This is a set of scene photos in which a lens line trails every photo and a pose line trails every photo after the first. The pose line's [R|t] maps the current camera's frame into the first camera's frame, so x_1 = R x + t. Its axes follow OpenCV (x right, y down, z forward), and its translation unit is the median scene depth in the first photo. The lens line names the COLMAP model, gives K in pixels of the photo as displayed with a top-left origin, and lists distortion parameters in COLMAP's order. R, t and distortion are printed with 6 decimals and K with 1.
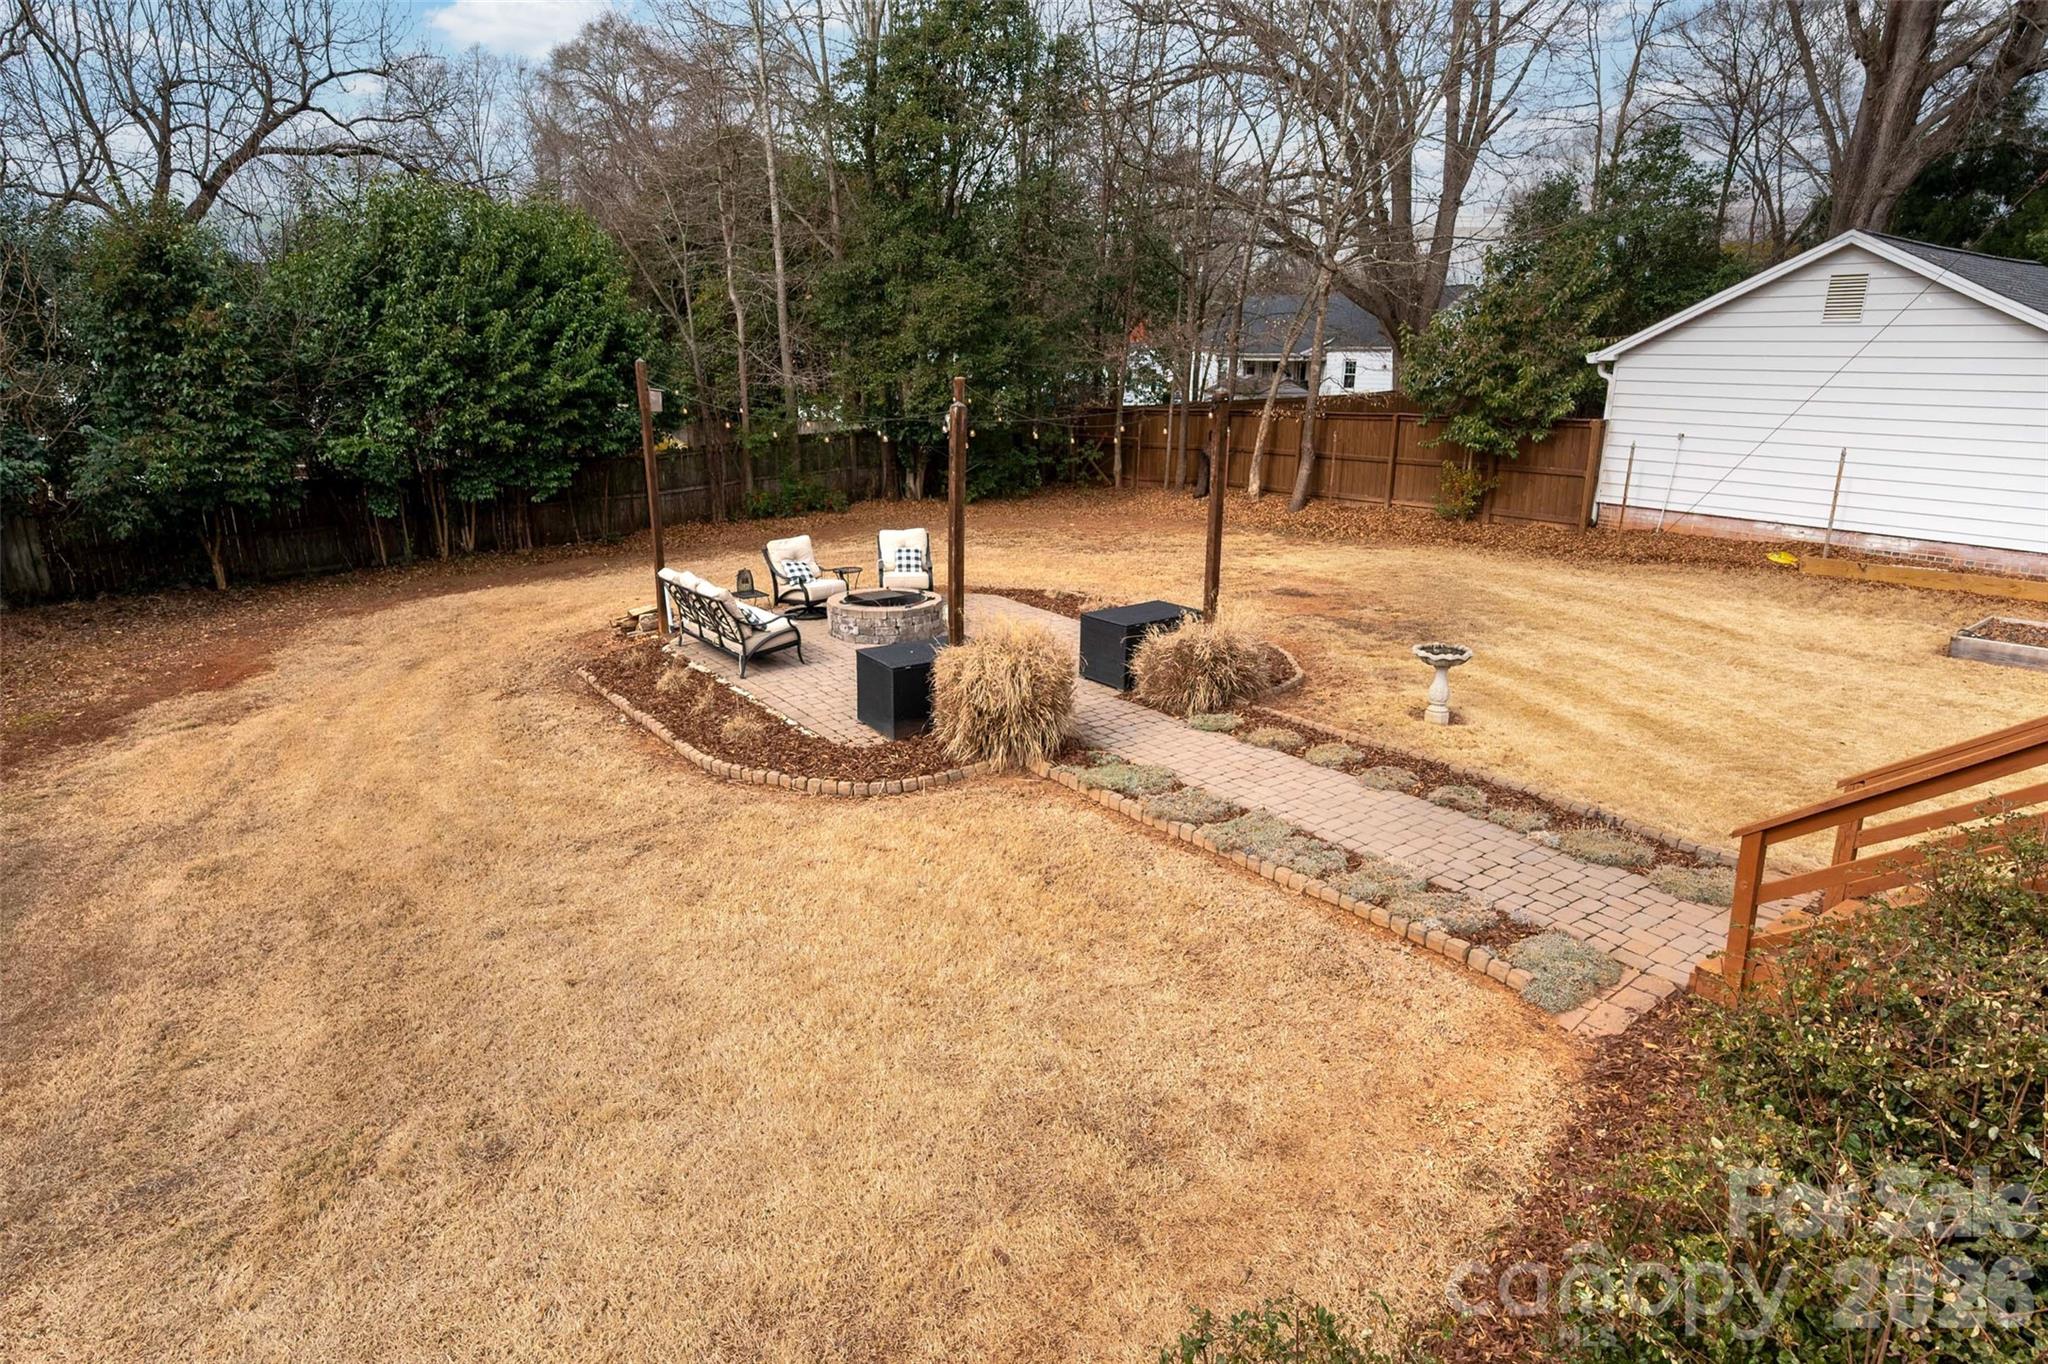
lens RADIAL K [[1143.8, 0, 1024.0], [0, 1143.8, 682.0], [0, 0, 1]] dist [0.000132, -0.000350]
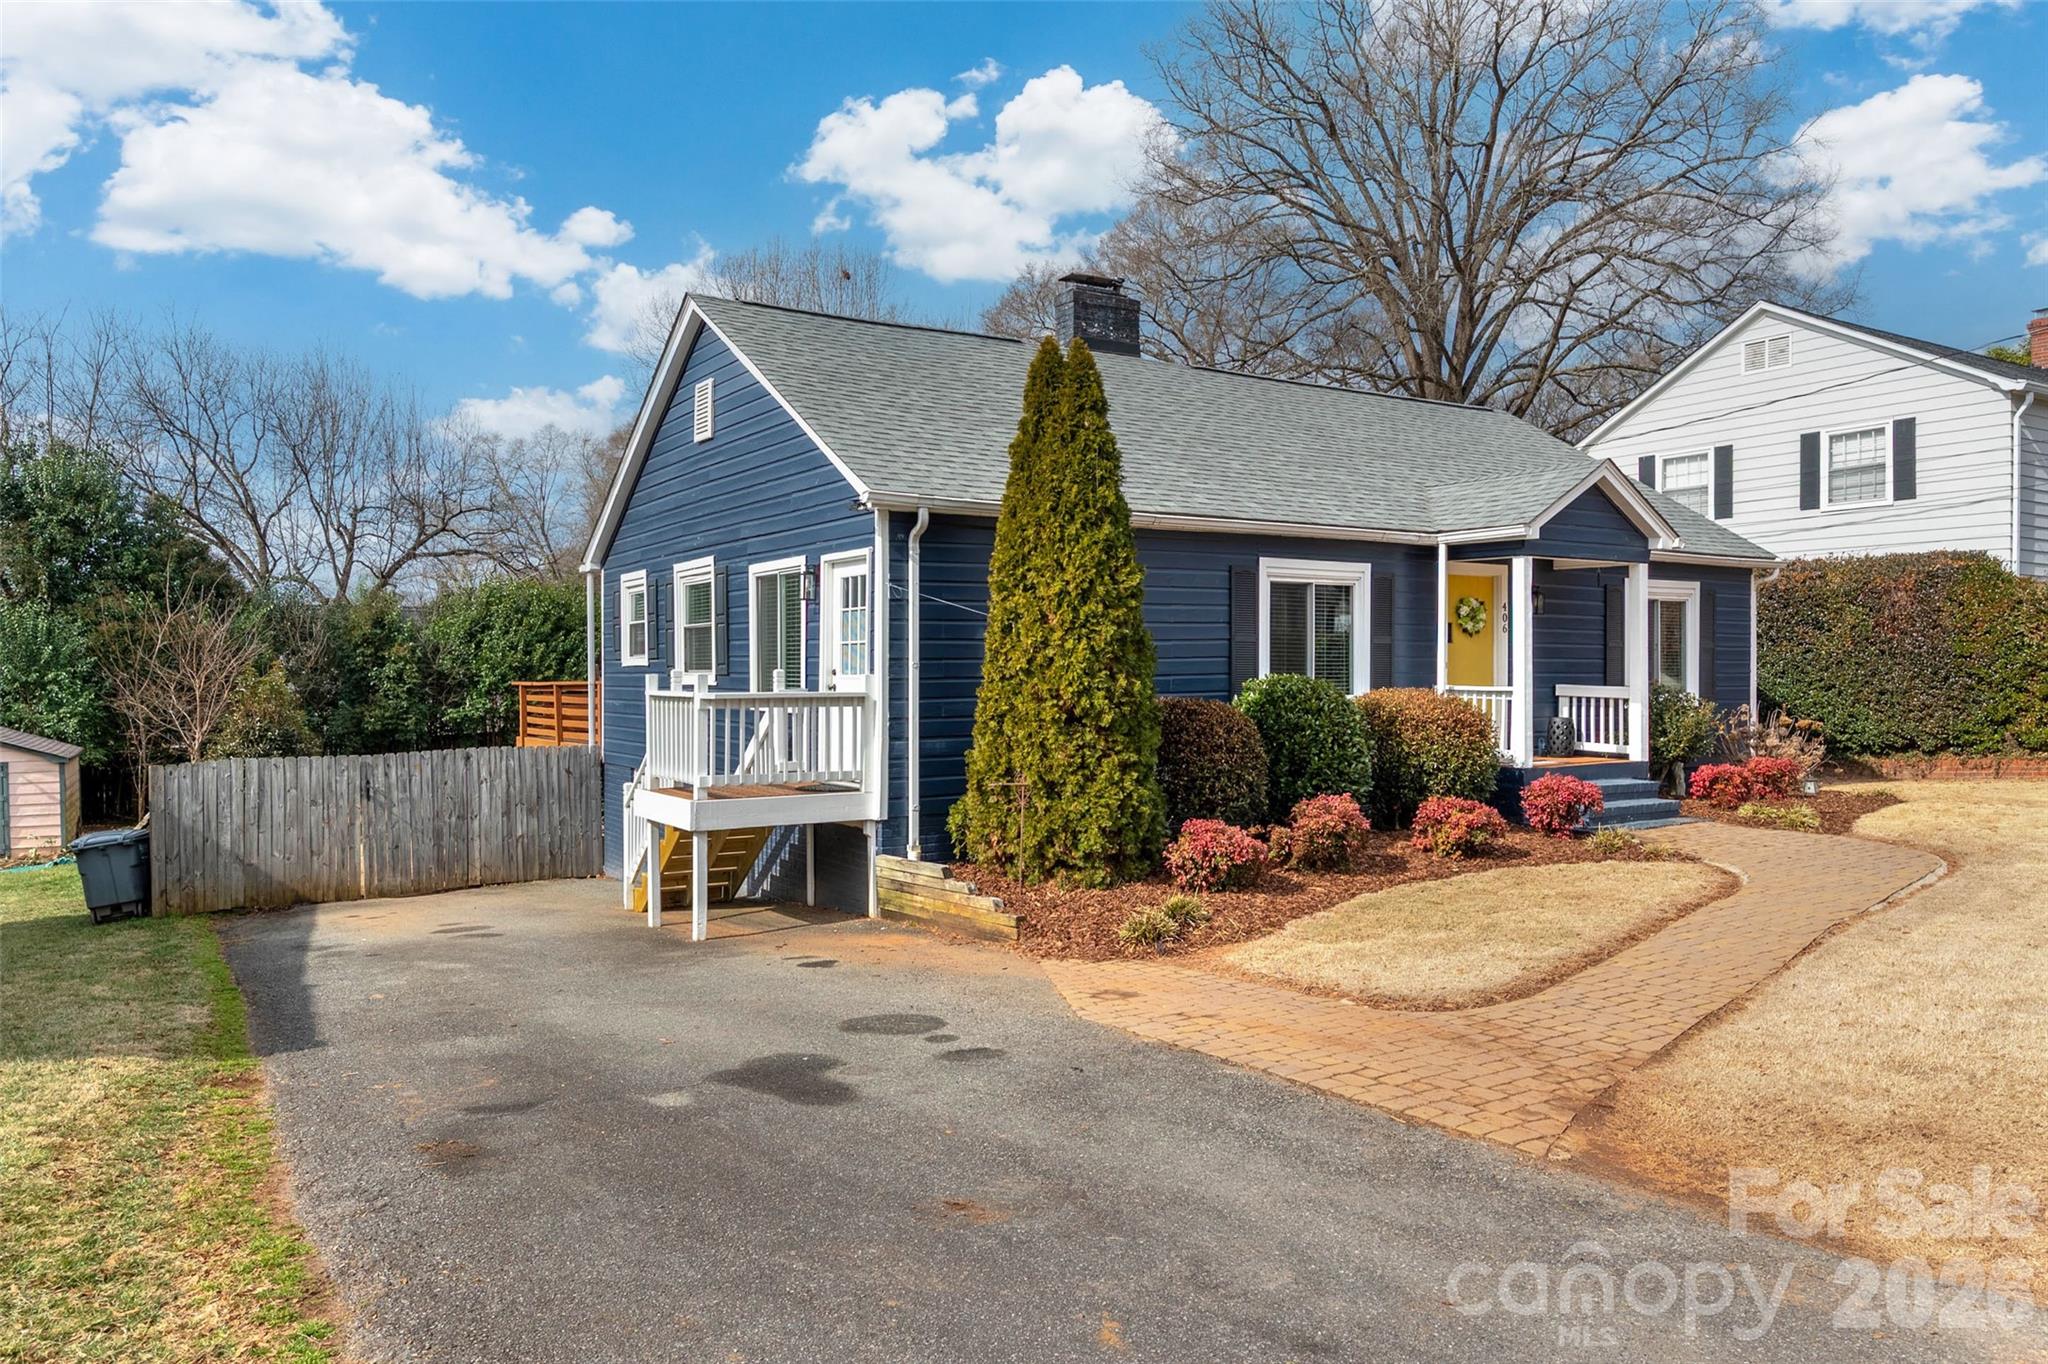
lens RADIAL K [[1344.5, 0, 1024.0], [0, 1344.5, 682.0], [0, 0, 1]] dist [0.000823, 0.000082]
pose [[0.997142, -0.014788, -0.074091, 0.526389], [-0.005243, 0.964748, -0.263121, 0.333133], [0.075370, 0.262758, 0.961914, -1.113570]]
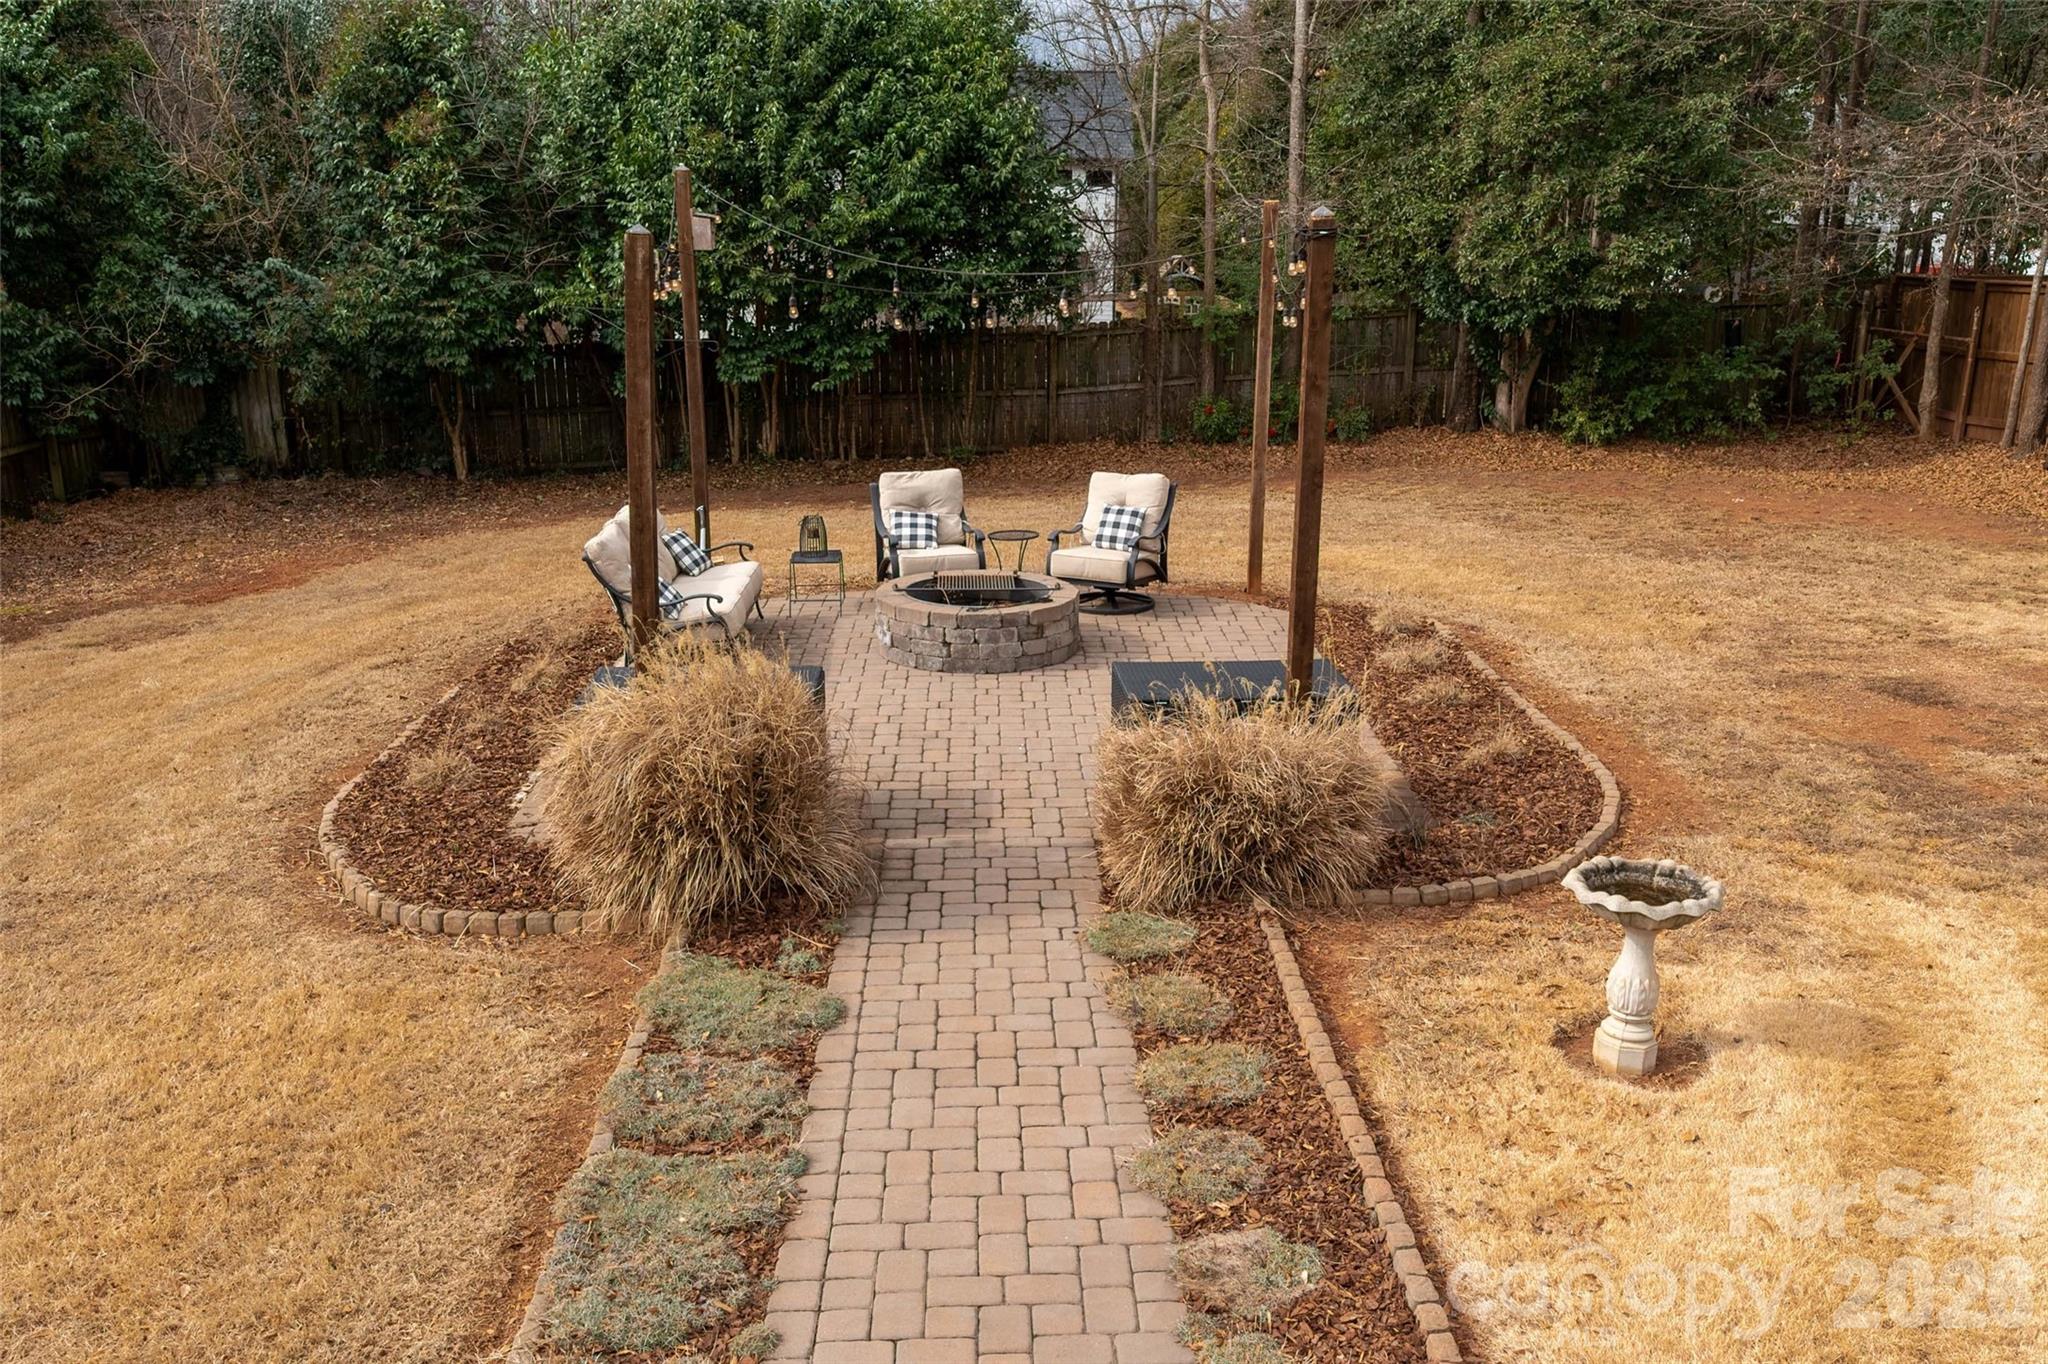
lens RADIAL K [[1797.7, 0, 1024.0], [0, 1797.7, 682.0], [0, 0, 1]] dist [-0.004804, 0.003341]
pose [[0.834272, 0.145130, -0.531909, 0.282292], [-0.151327, 0.987959, 0.032213, -0.046093], [0.530179, 0.053618, 0.846188, 0.207040]]
